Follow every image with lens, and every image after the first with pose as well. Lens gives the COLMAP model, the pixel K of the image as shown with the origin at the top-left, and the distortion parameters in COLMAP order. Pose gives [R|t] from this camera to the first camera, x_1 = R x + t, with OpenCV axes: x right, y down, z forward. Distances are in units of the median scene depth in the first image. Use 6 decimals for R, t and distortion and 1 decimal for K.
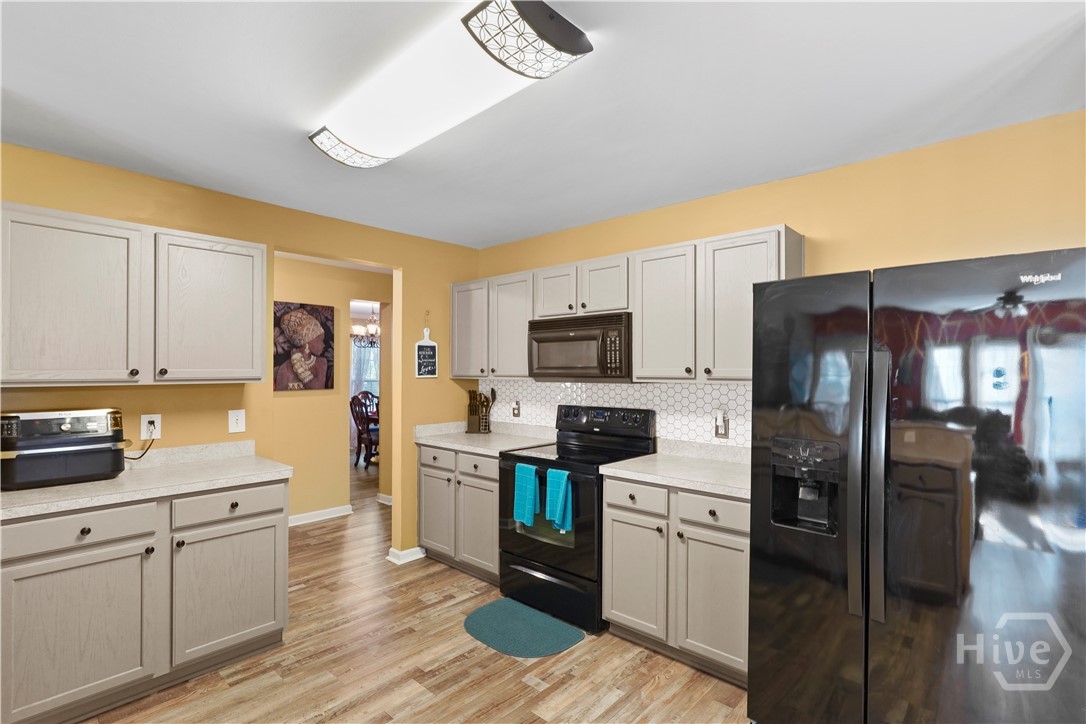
lens RADIAL K [[516.0, 0, 541.8], [0, 516.0, 366.7], [0, 0, 1]] dist [-0.002846, 0.000454]
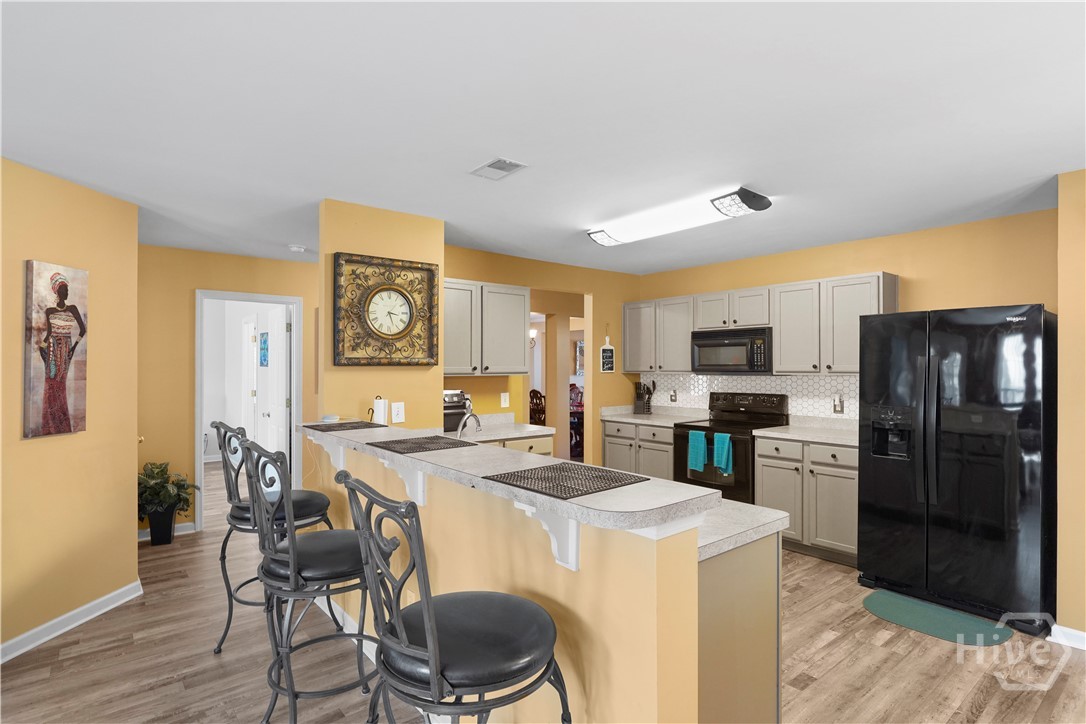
lens RADIAL K [[555.6, 0, 543.0], [0, 555.6, 362.0], [0, 0, 1]] dist [-0.002524, -0.000686]
pose [[0.990155, -0.003166, -0.139938, -0.245055], [0.002763, 0.999991, -0.003071, -0.003446], [0.139947, 0.002654, 0.990155, -0.637005]]
